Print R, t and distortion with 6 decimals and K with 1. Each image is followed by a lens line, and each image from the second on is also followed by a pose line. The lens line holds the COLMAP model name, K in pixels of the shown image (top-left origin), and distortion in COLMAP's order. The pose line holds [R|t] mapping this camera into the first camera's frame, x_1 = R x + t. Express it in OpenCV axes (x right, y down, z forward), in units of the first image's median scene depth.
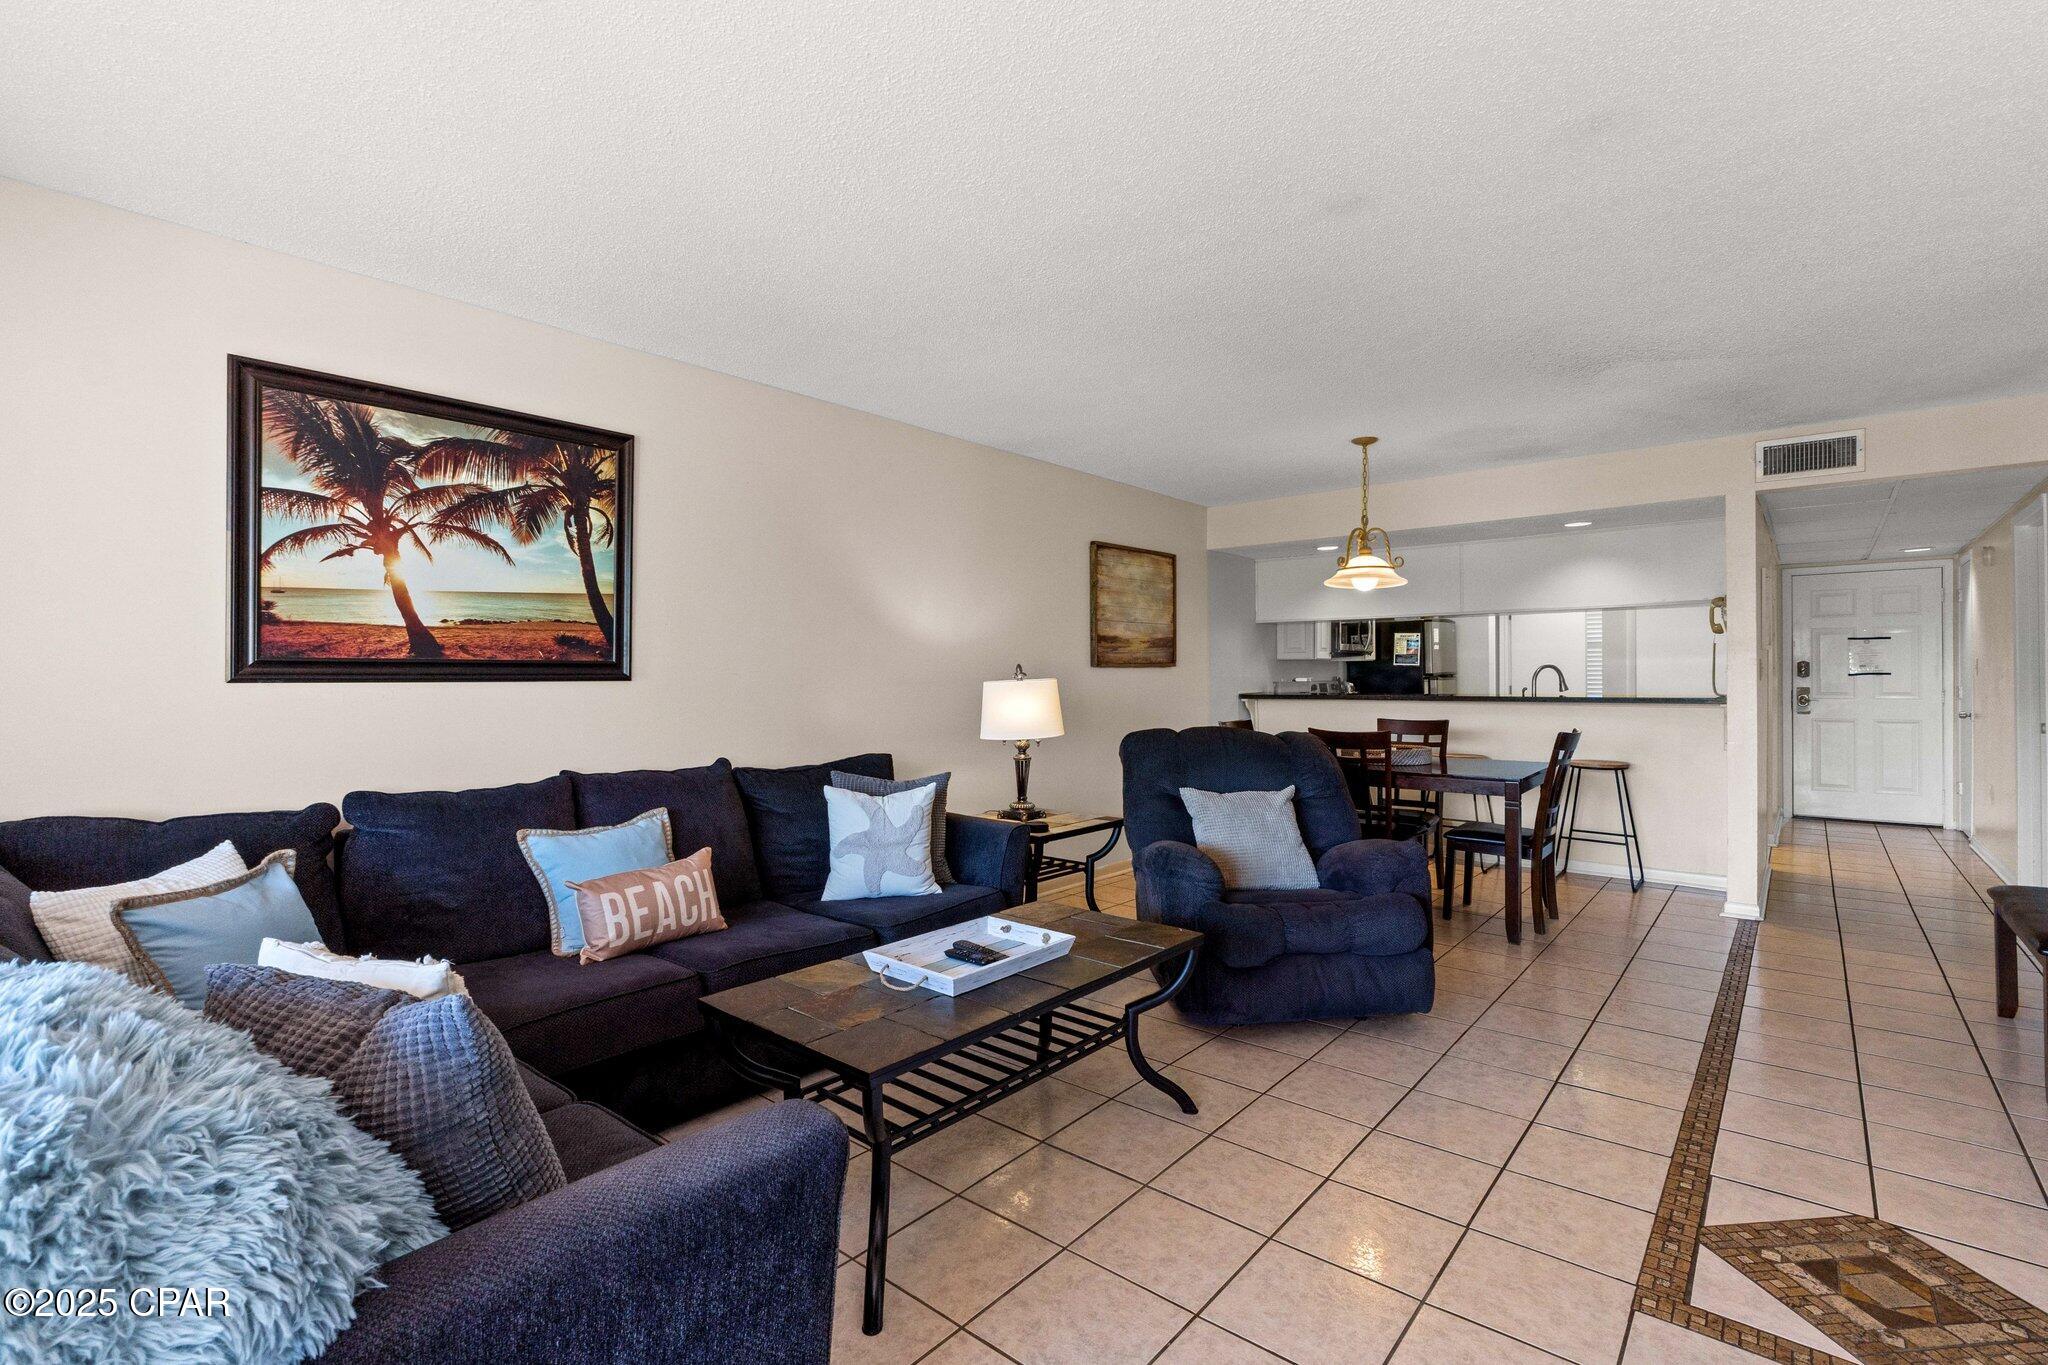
lens RADIAL K [[925.6, 0, 1019.7], [0, 925.6, 670.1], [0, 0, 1]] dist [-0.004619, -0.000888]
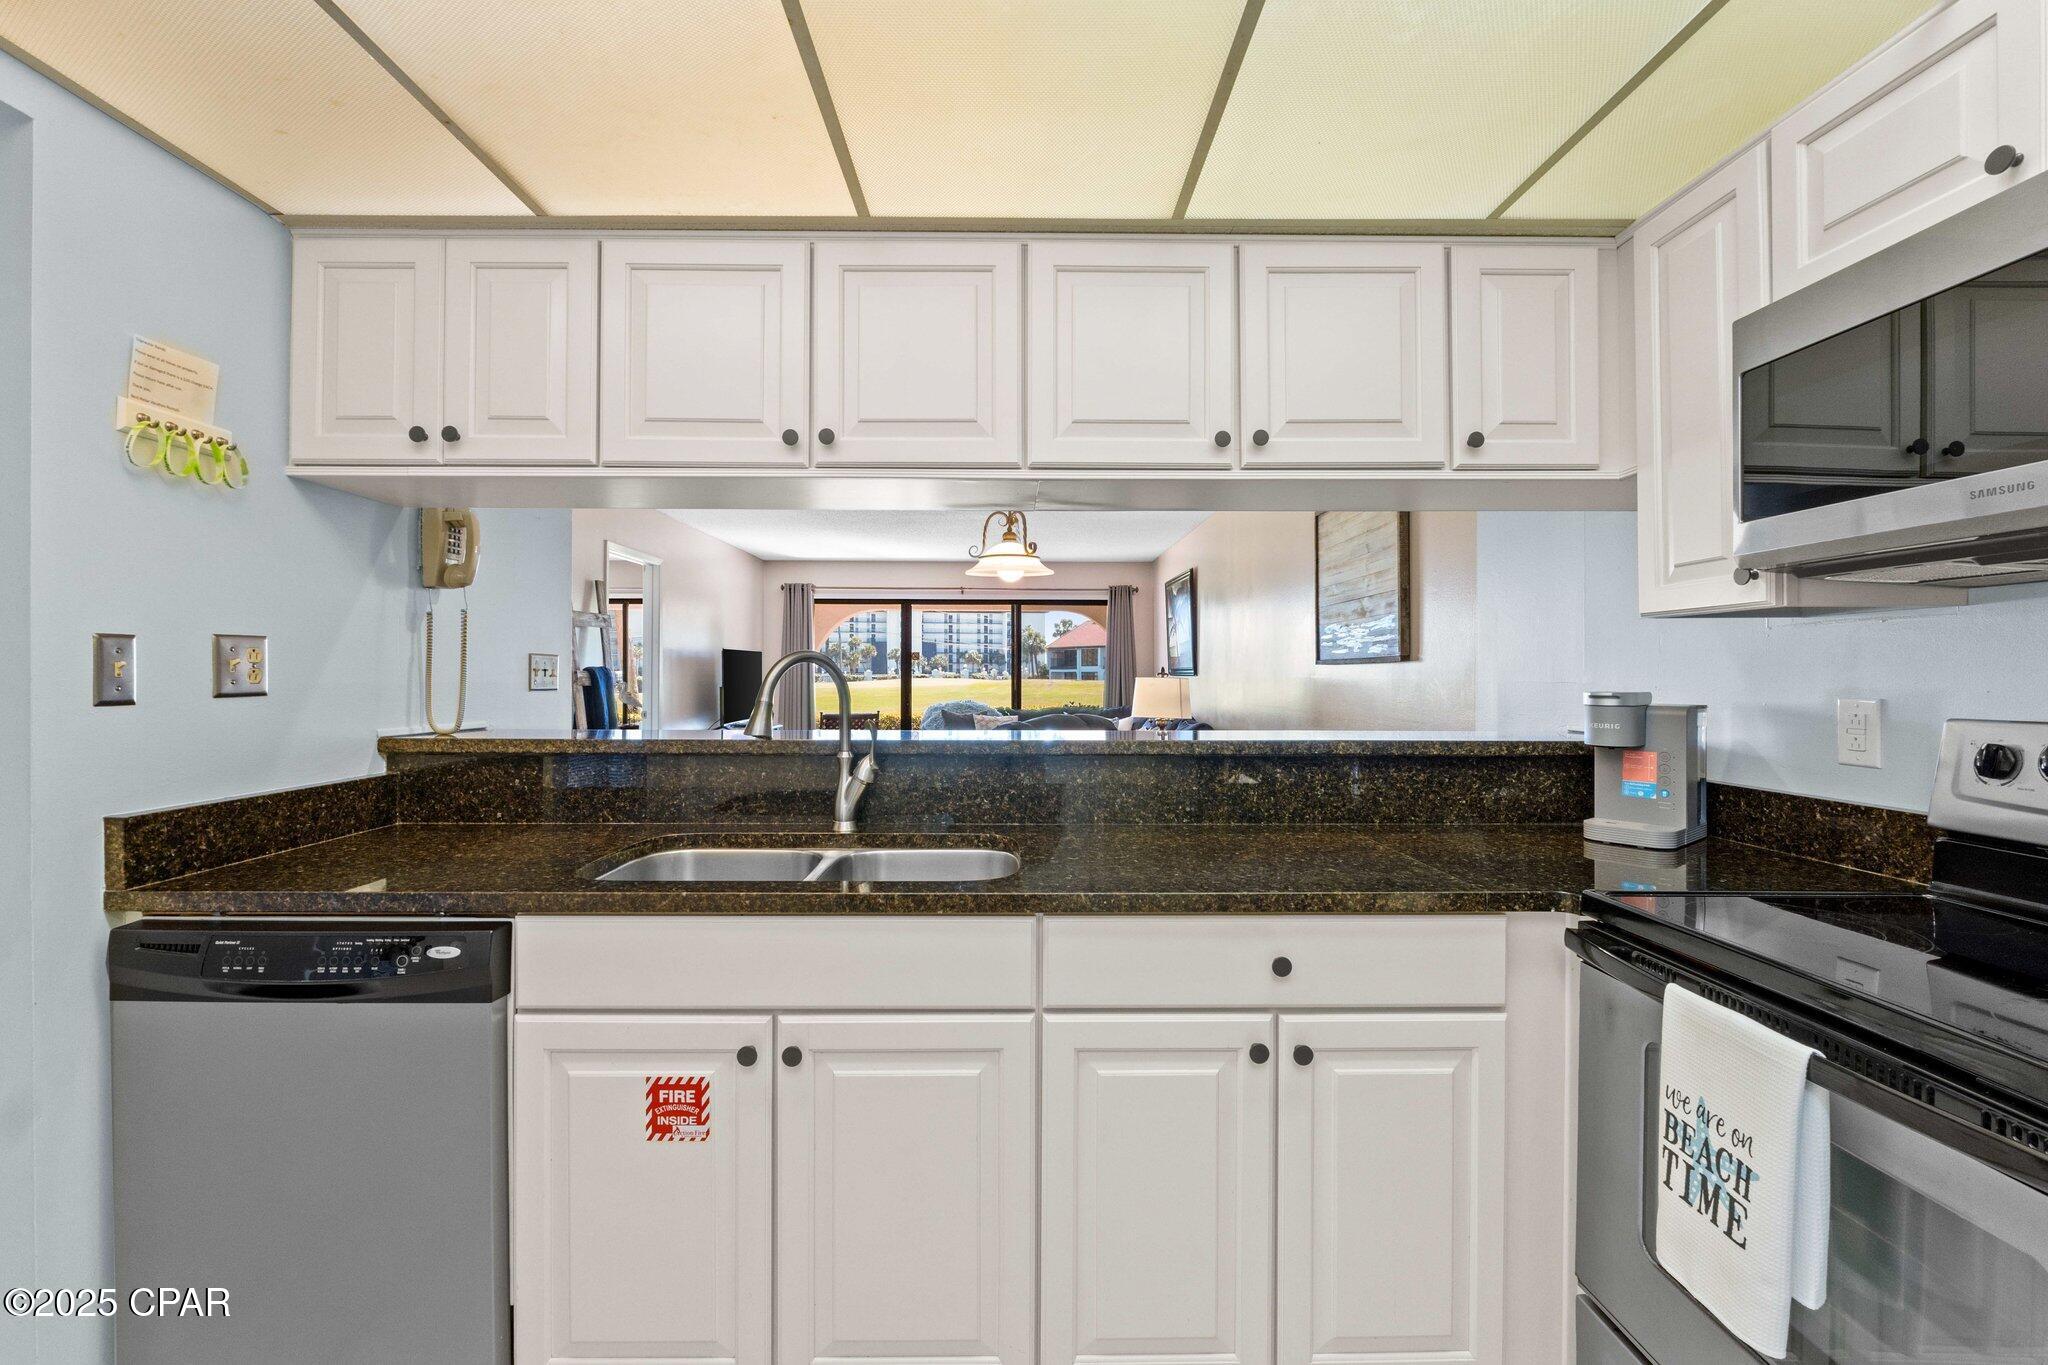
lens RADIAL K [[863.2, 0, 1019.1], [0, 863.2, 672.0], [0, 0, 1]] dist [-0.006488, -0.000584]
pose [[-0.752821, 0.003713, -0.658214, 1.388931], [0.007517, 0.999967, -0.002957, 0.004880], [0.658182, -0.007174, -0.752825, 2.481096]]
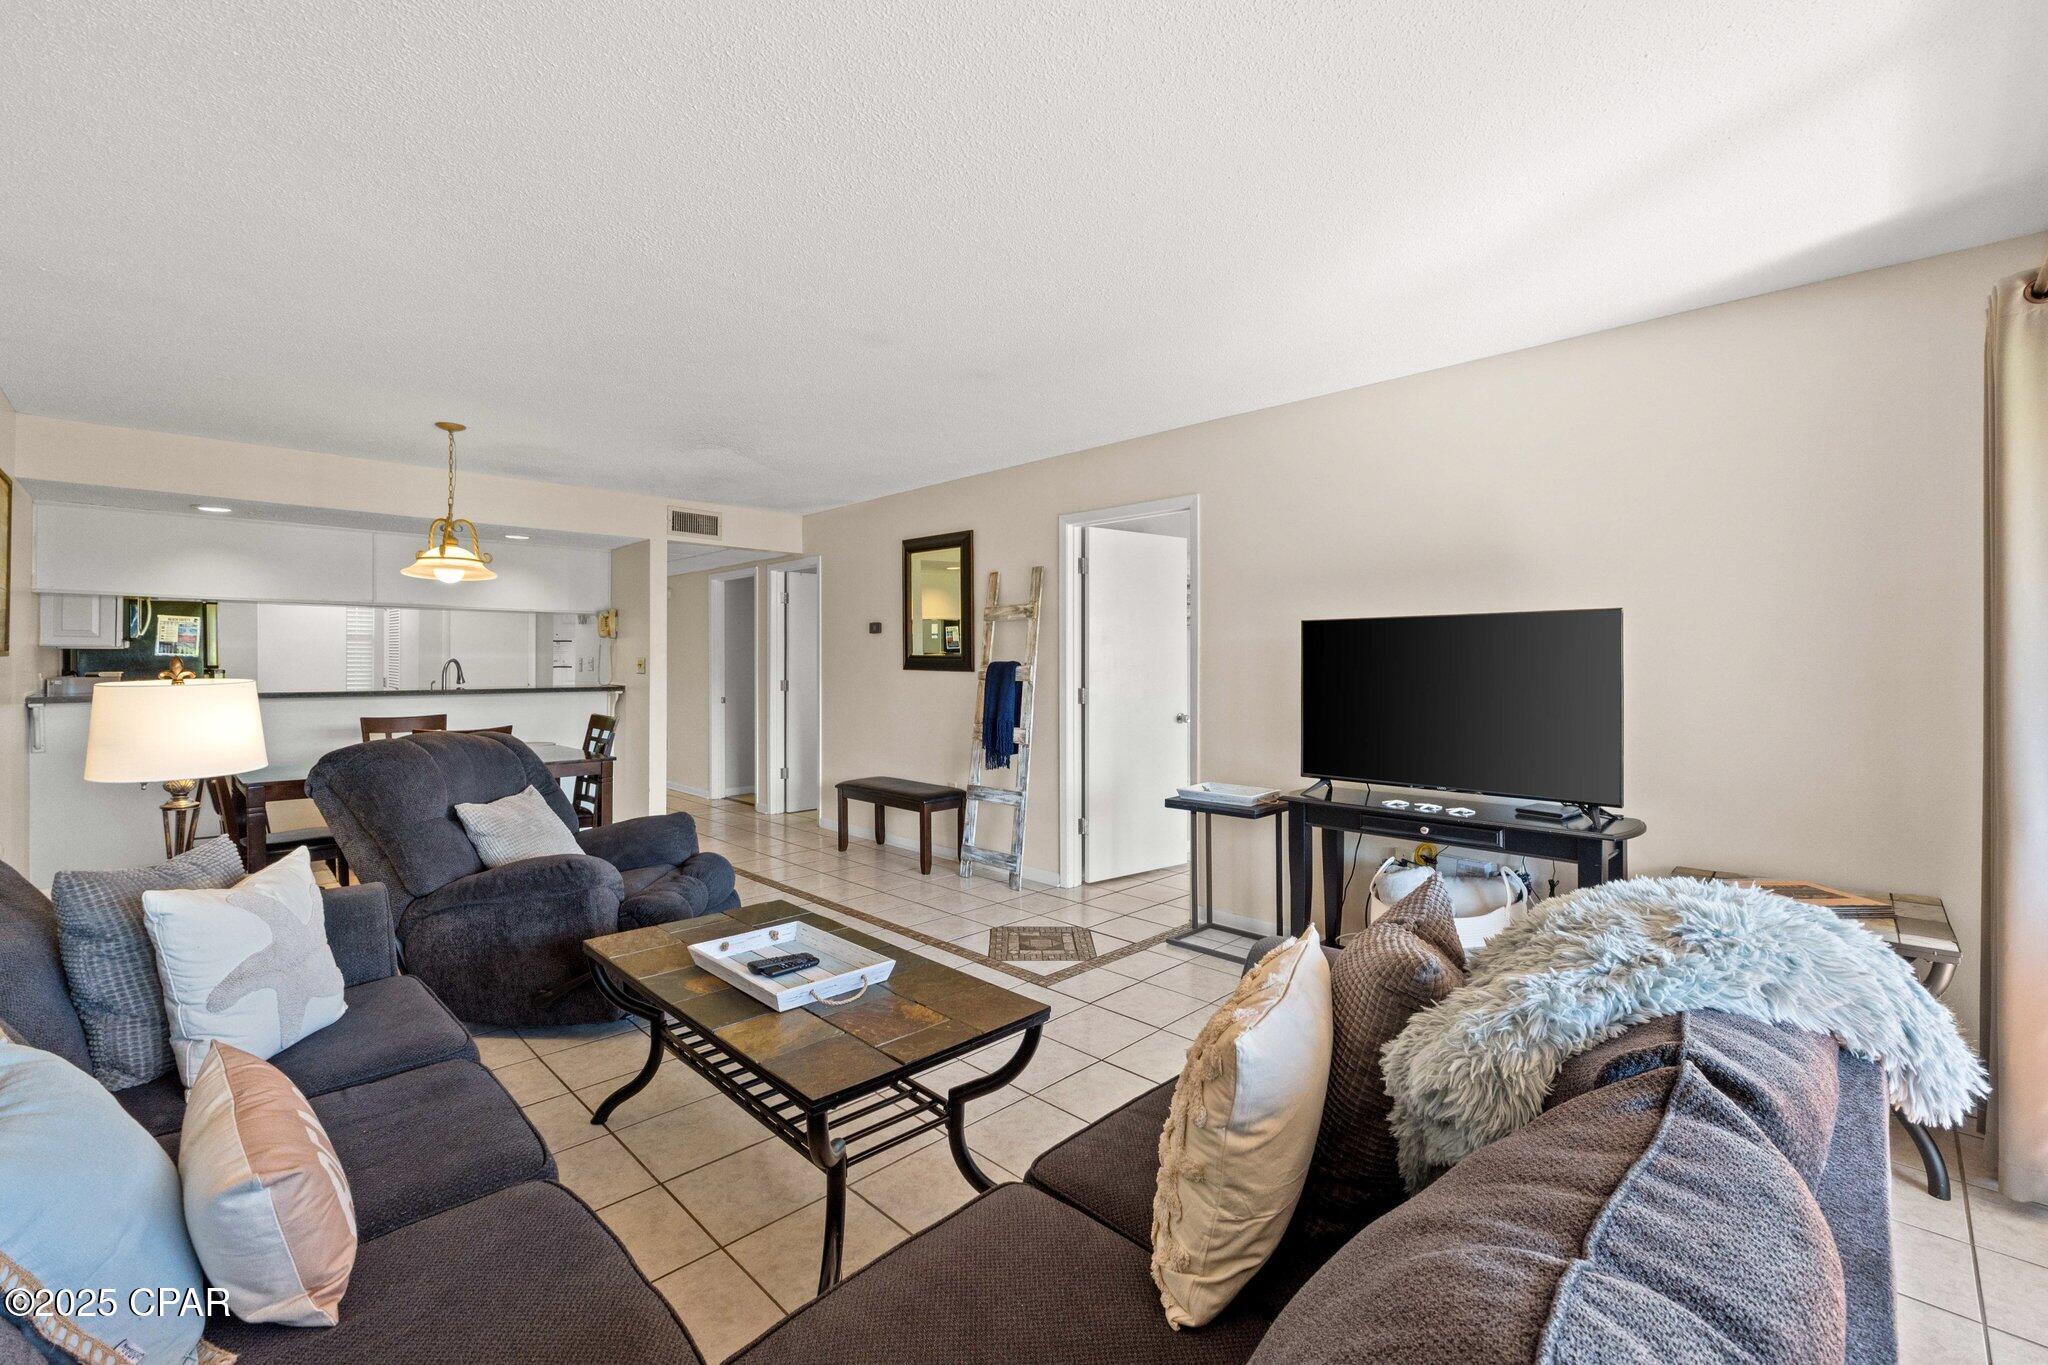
lens RADIAL K [[863.2, 0, 1019.1], [0, 863.2, 672.0], [0, 0, 1]] dist [-0.006488, -0.000584]
pose [[0.088585, -0.005356, 0.996054, -0.699618], [-0.010073, 0.999930, 0.006272, -0.008098], [-0.996018, -0.010589, 0.088525, 0.506816]]
